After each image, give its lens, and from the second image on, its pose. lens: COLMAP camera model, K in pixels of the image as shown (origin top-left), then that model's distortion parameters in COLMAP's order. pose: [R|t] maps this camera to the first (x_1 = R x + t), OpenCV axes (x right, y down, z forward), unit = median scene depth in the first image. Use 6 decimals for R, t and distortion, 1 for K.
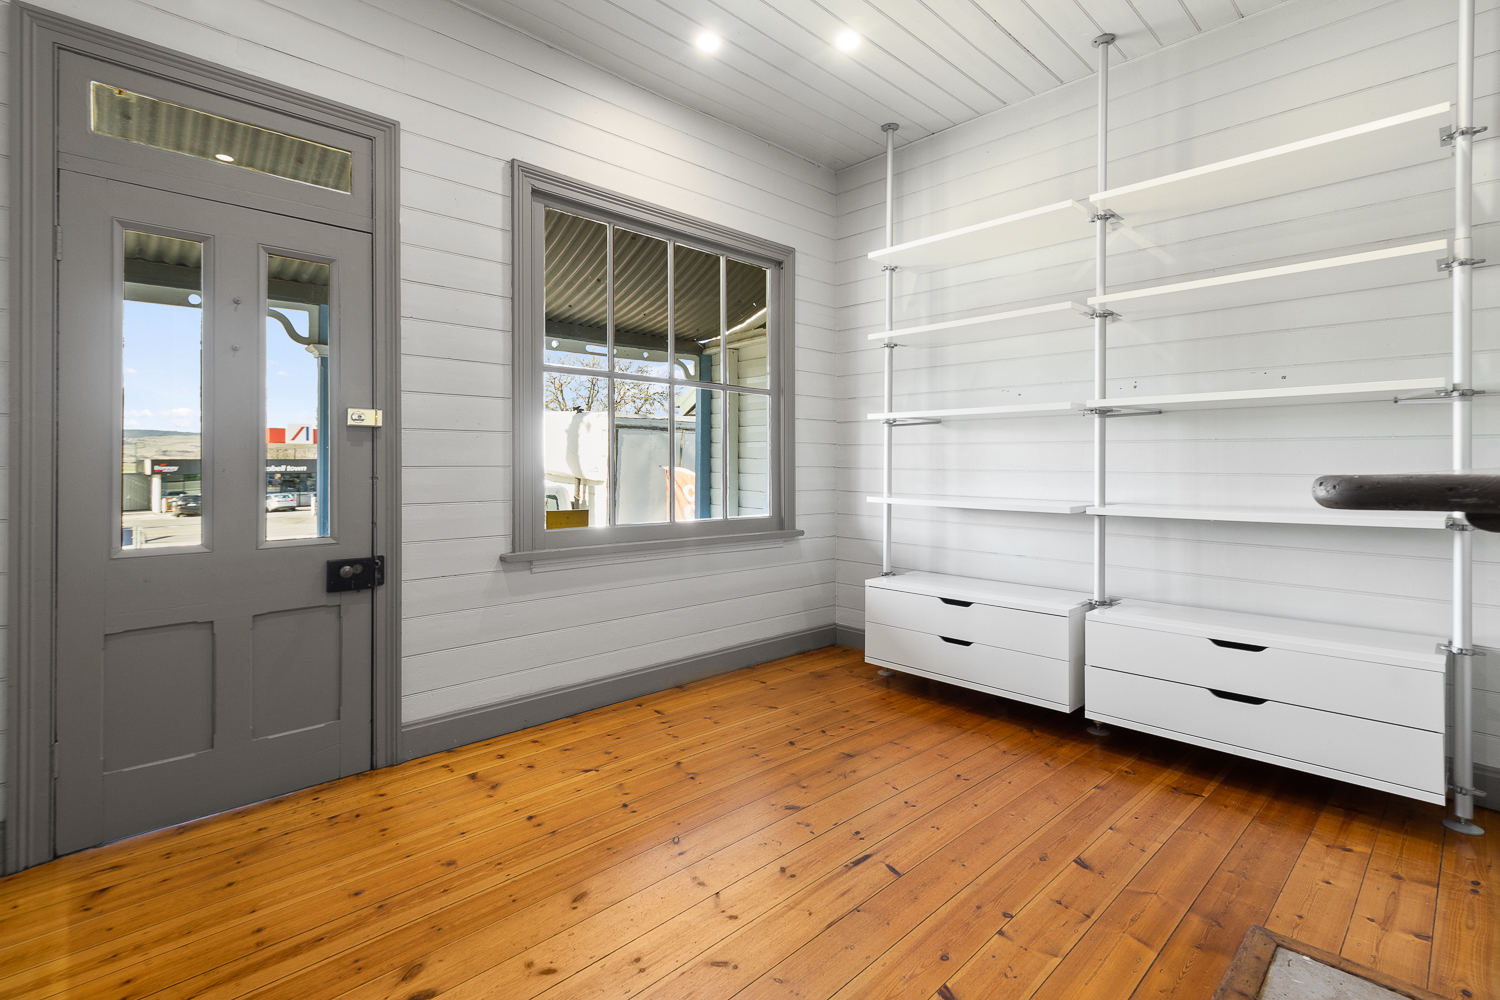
lens RADIAL K [[701.5, 0, 749.6], [0, 701.5, 460.1], [0, 0, 1]] dist [-0.000120, 0.000444]
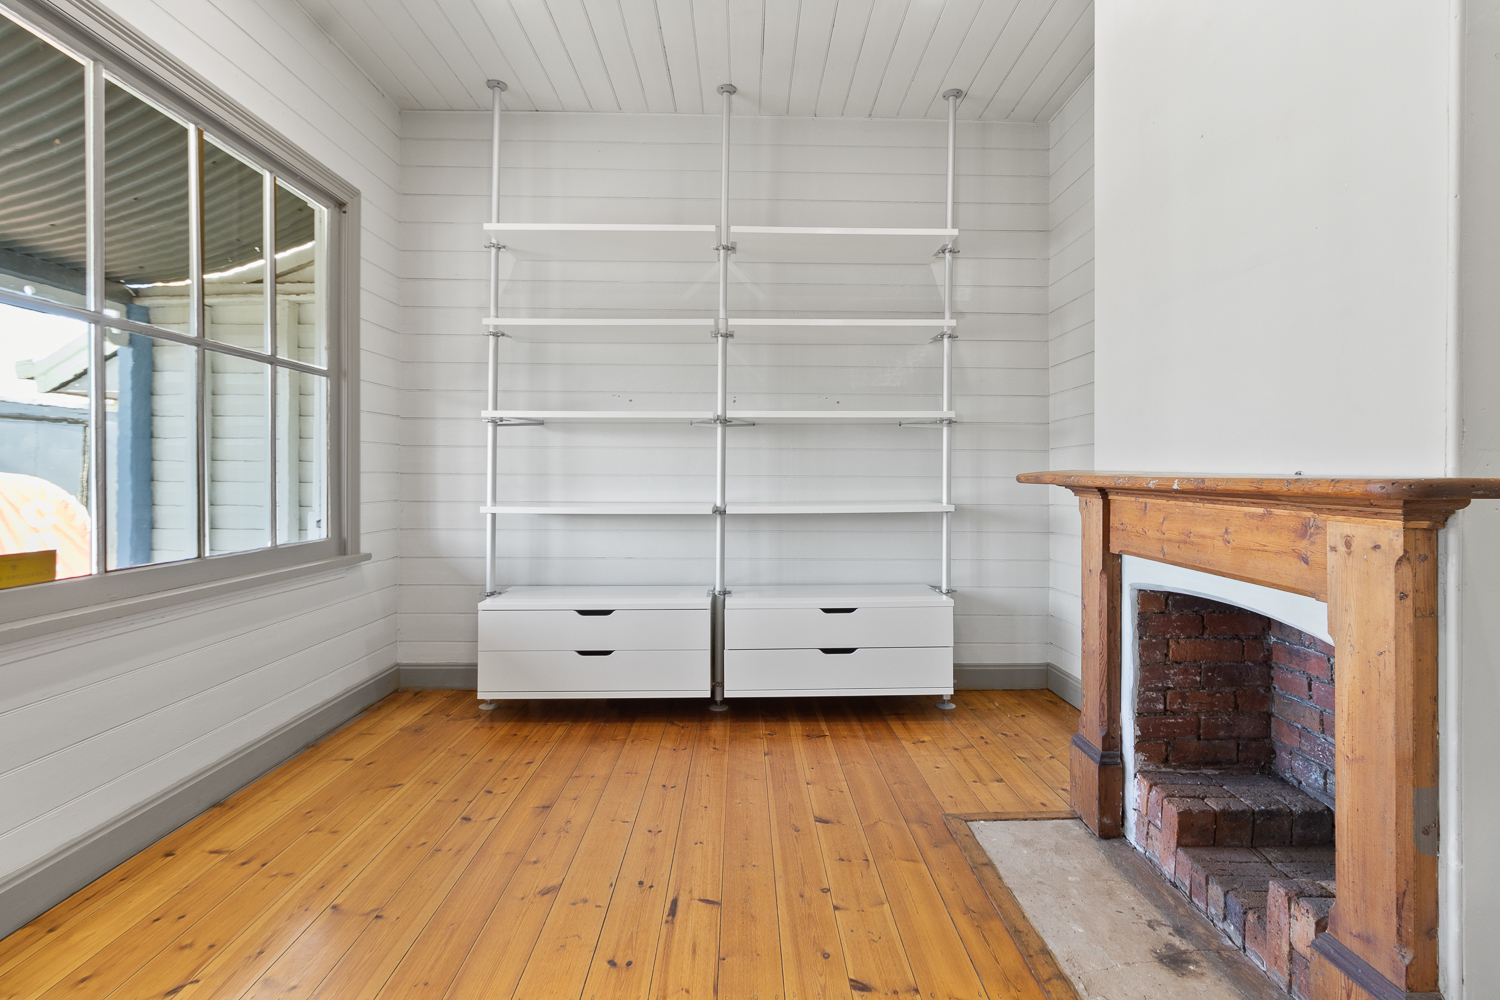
lens RADIAL K [[696.9, 0, 754.4], [0, 696.9, 469.3], [0, 0, 1]] dist [0.002216, 0.000306]
pose [[0.677382, -0.003521, 0.735623, -0.278452], [-0.002946, 0.999968, 0.007498, -0.001644], [-0.735626, -0.007246, 0.677350, 0.206358]]
